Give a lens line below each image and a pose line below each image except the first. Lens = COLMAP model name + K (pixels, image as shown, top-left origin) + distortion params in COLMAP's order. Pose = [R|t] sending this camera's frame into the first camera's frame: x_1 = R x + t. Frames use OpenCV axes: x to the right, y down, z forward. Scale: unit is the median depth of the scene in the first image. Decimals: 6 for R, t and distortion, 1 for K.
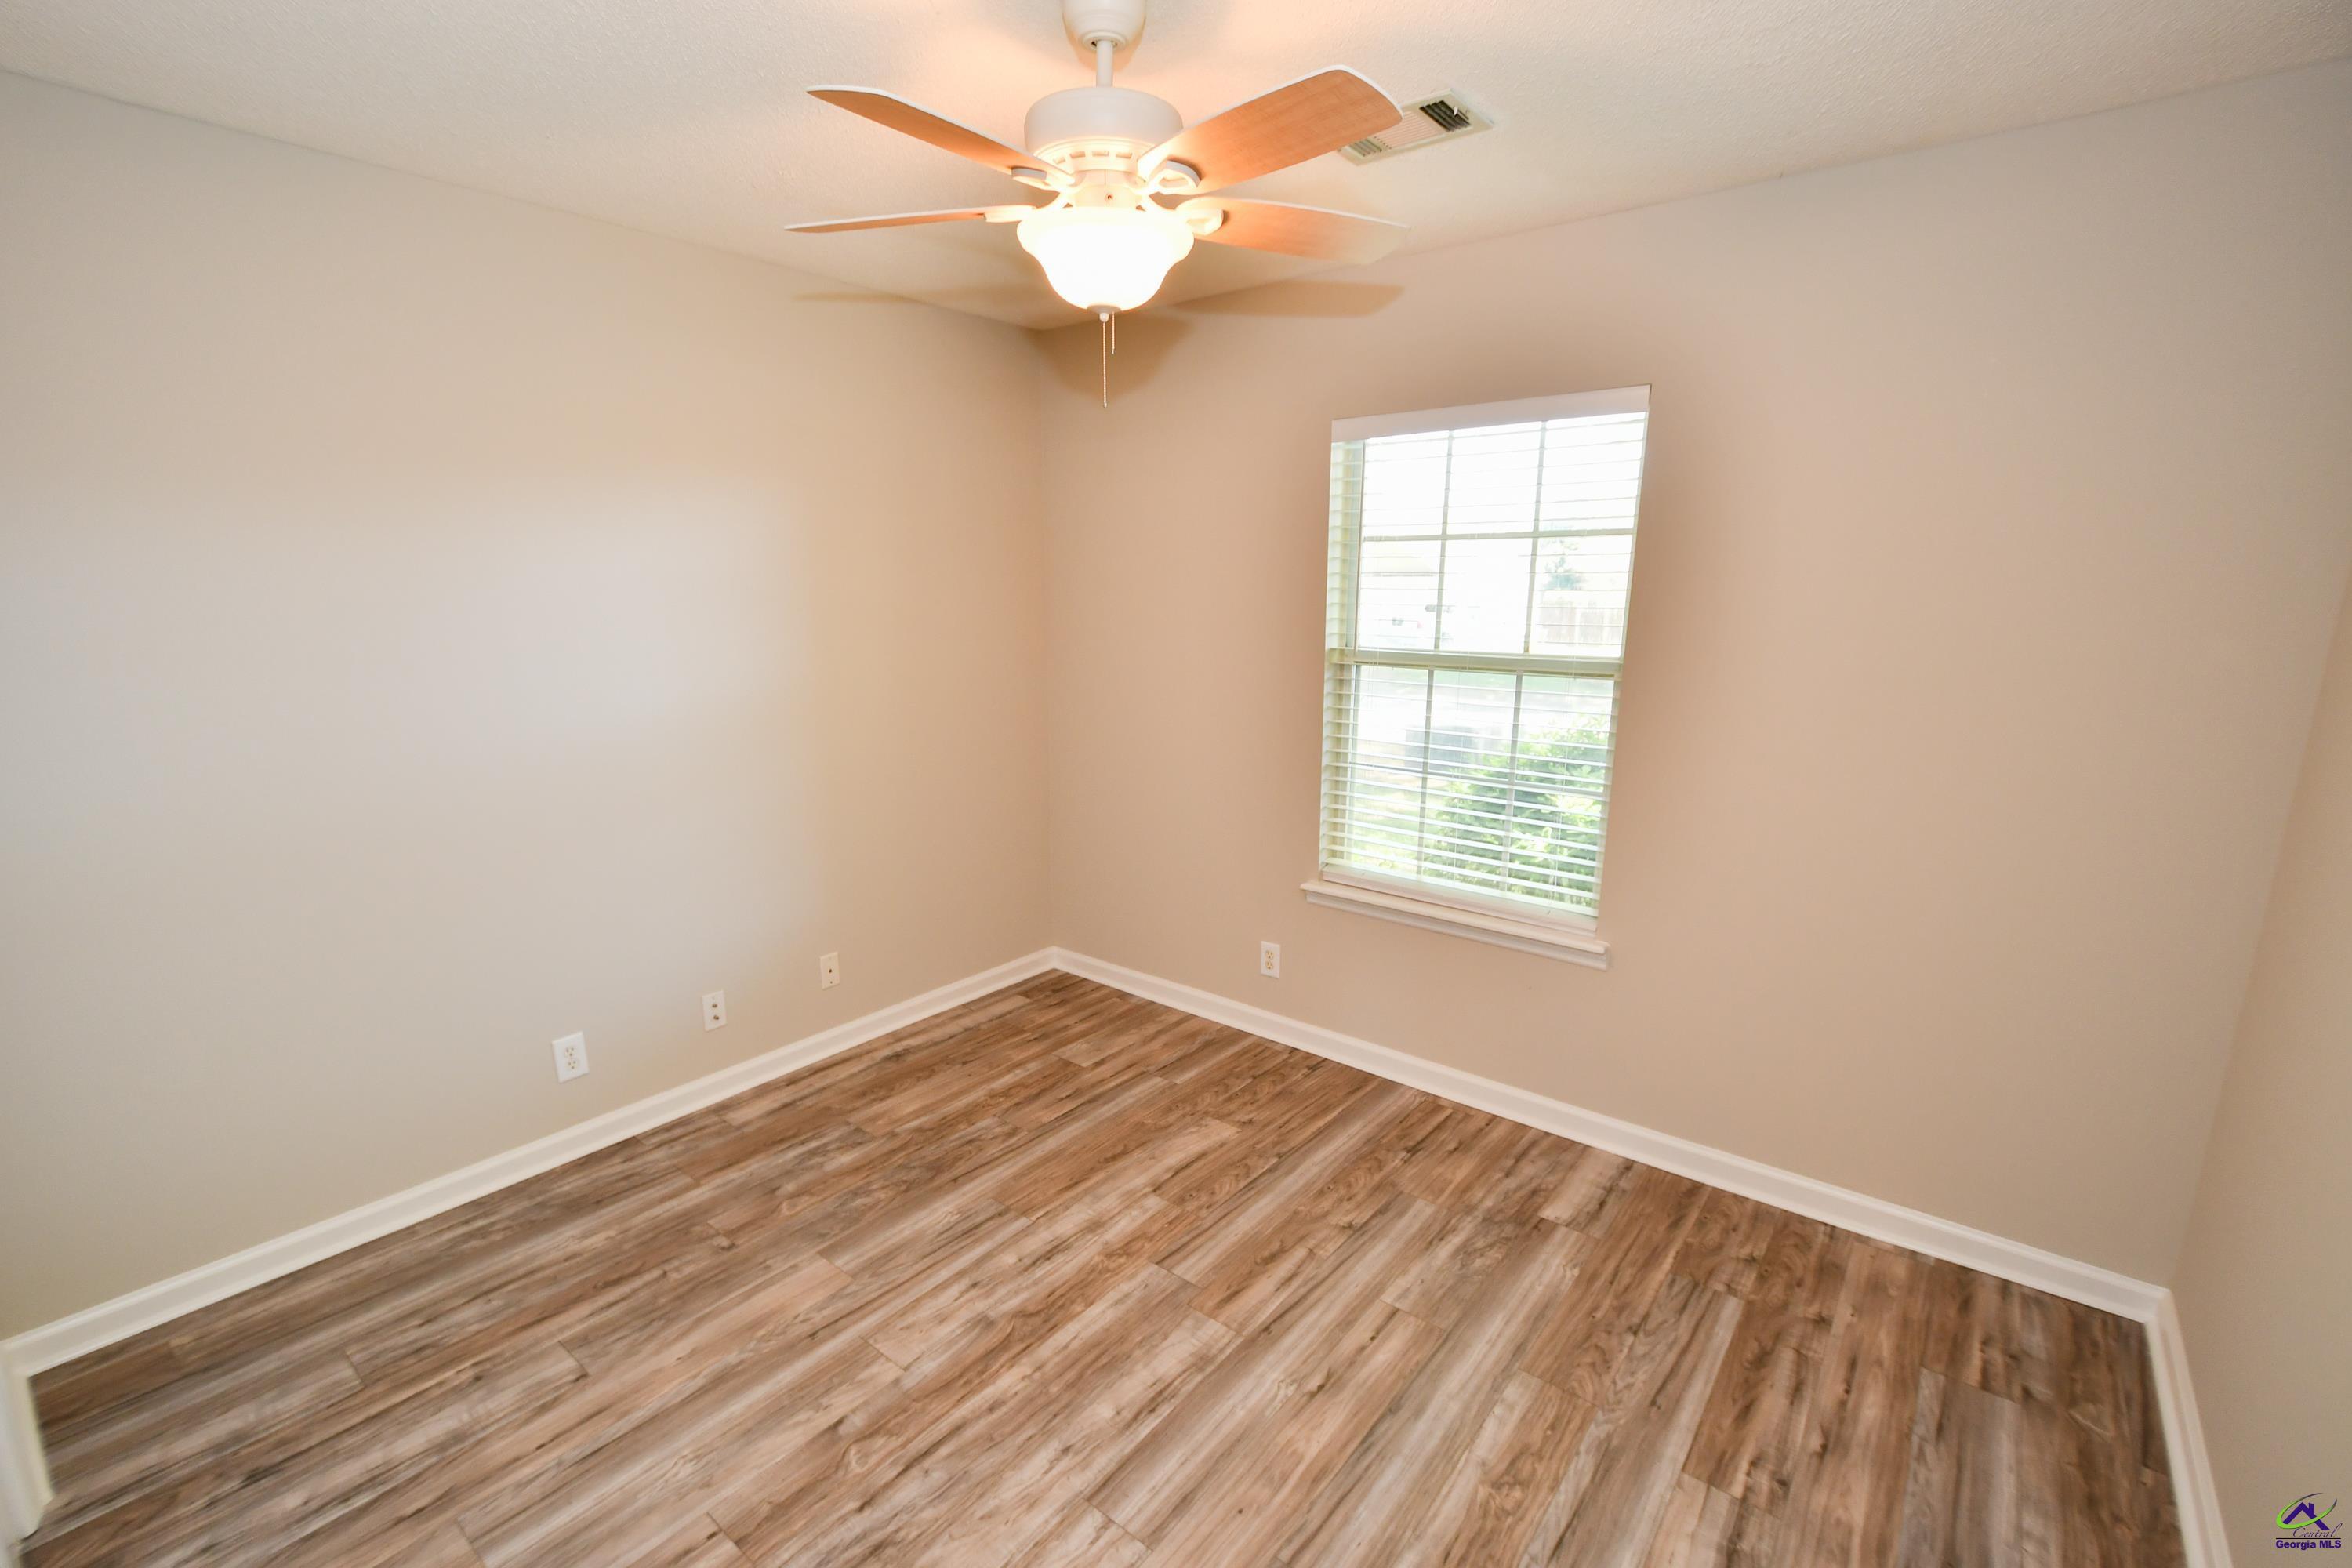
lens RADIAL K [[989.7, 0, 1175.8], [0, 989.7, 806.4], [0, 0, 1]] dist [-0.002420, -0.000681]
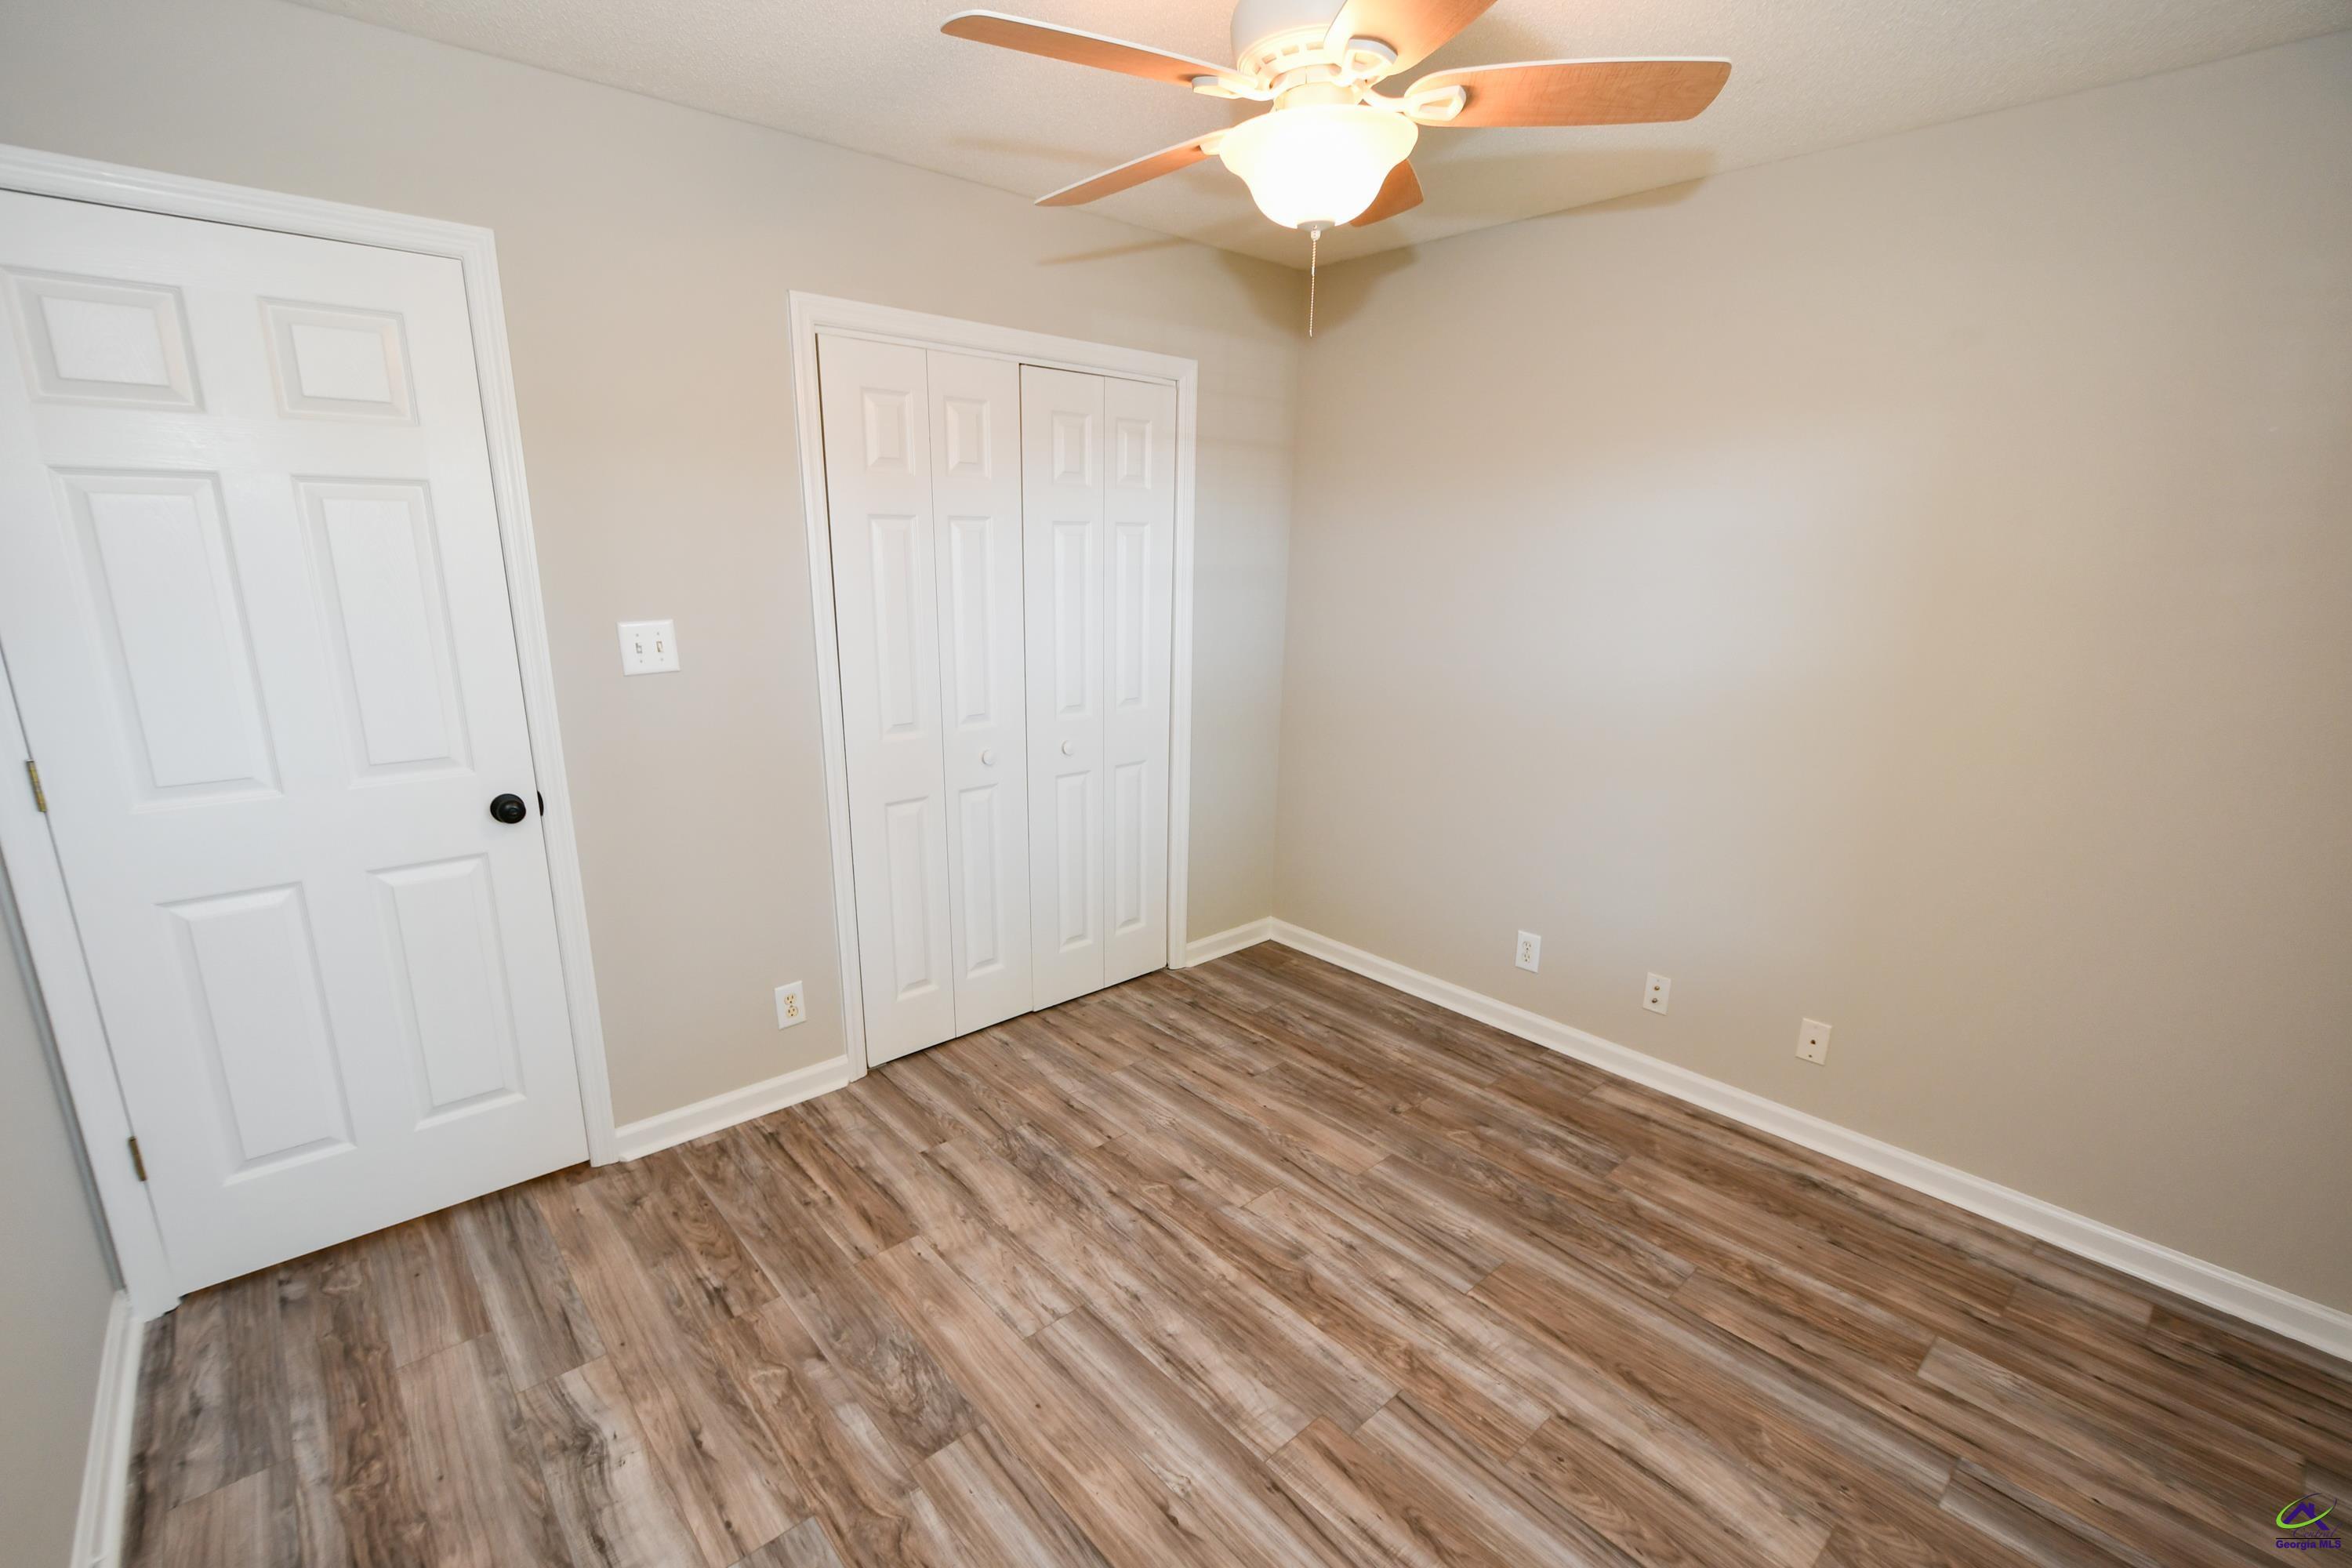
lens RADIAL K [[1027.4, 0, 1150.4], [0, 1027.4, 814.1], [0, 0, 1]] dist [0.010147, -0.010413]
pose [[-0.161800, 0.250238, -0.954569, 0.744514], [-0.229289, 0.931308, 0.283005, -0.178569], [0.959816, 0.264663, -0.093308, 0.823269]]
